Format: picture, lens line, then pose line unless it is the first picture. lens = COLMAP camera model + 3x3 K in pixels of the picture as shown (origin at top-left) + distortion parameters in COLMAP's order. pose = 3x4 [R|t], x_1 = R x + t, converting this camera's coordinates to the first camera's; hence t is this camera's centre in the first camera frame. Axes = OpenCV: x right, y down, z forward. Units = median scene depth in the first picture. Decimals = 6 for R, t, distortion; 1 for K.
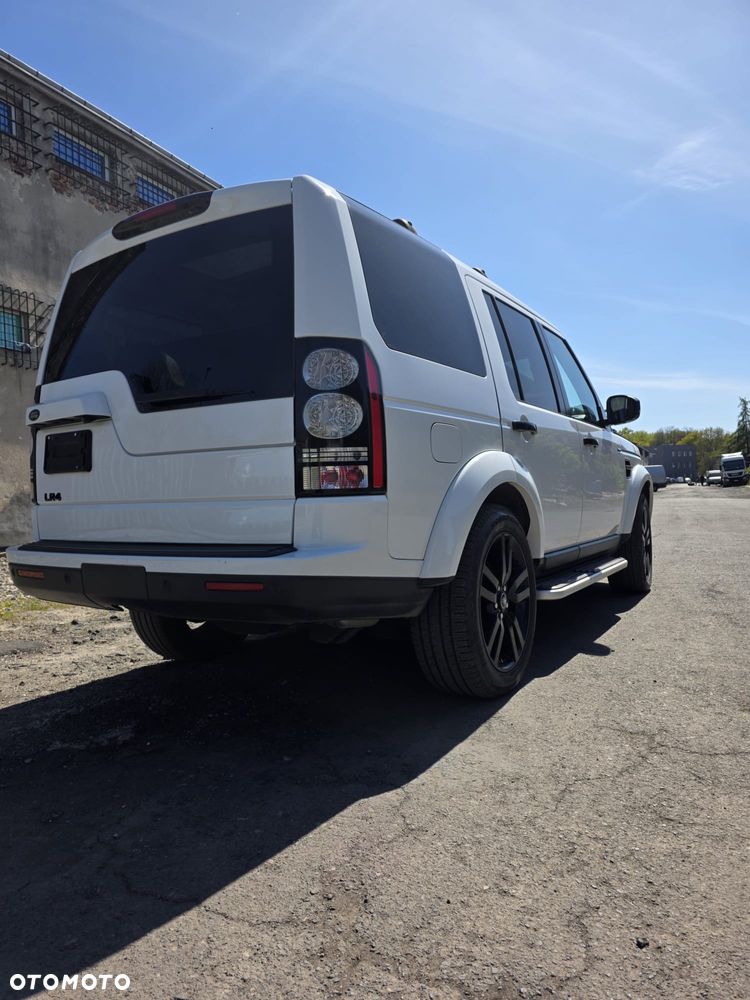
lens RADIAL K [[669.5, 0, 360.9], [0, 669.5, 498.1], [0, 0, 1]] dist [0.059907, -0.054302]
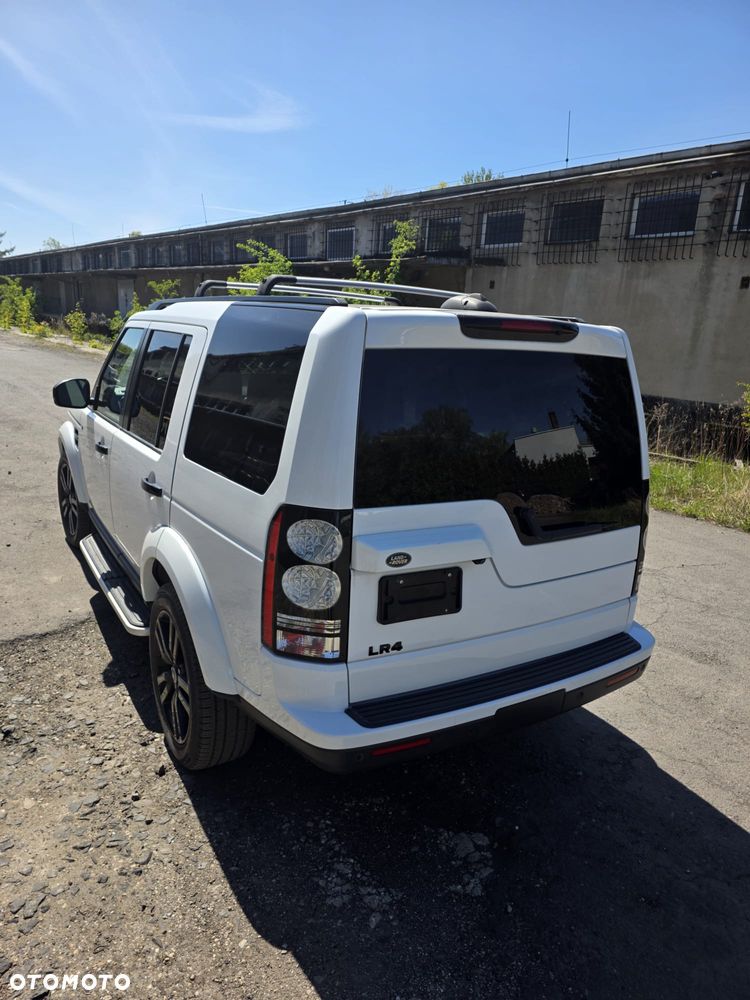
lens RADIAL K [[669.5, 0, 371.8], [0, 669.5, 500.8], [0, 0, 1]] dist [0.059907, -0.054302]
pose [[0.443543, -0.175285, 0.878945, -1.146812], [-0.064329, 0.971933, 0.226292, -0.356578], [-0.893941, -0.156912, 0.419818, 0.714317]]
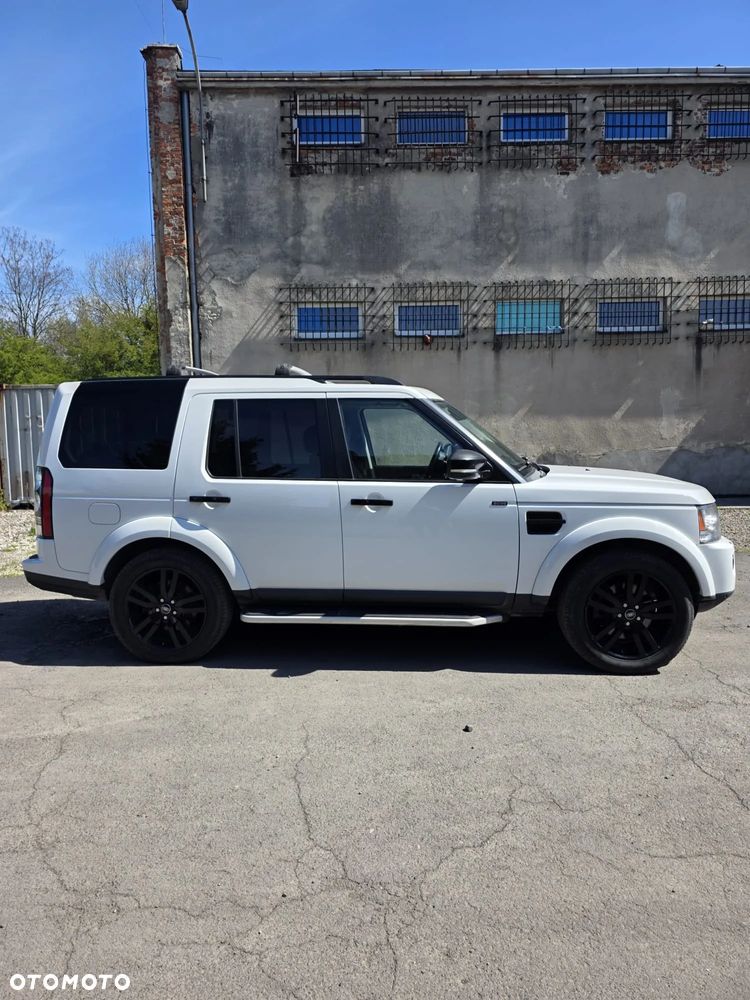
lens RADIAL K [[669.5, 0, 367.1], [0, 669.5, 492.7], [0, 0, 1]] dist [0.059907, -0.054302]
pose [[0.466953, 0.101404, -0.878448, 1.853991], [-0.008334, 0.993864, 0.110297, -0.311294], [0.884243, -0.044183, 0.464933, 0.708103]]
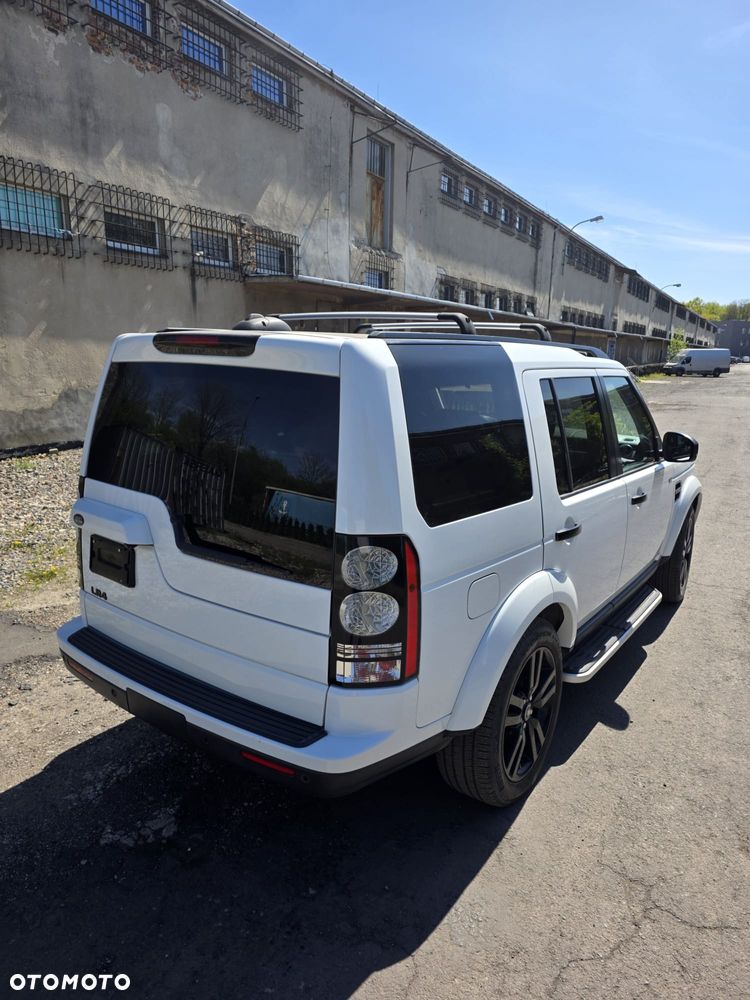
lens RADIAL K [[669.5, 0, 377.0], [0, 669.5, 498.3], [0, 0, 1]] dist [0.059907, -0.054302]
pose [[0.997298, 0.064512, -0.035142, -0.004692], [-0.055802, 0.976375, 0.208755, -0.386046], [0.047779, -0.206230, 0.977336, 0.041009]]
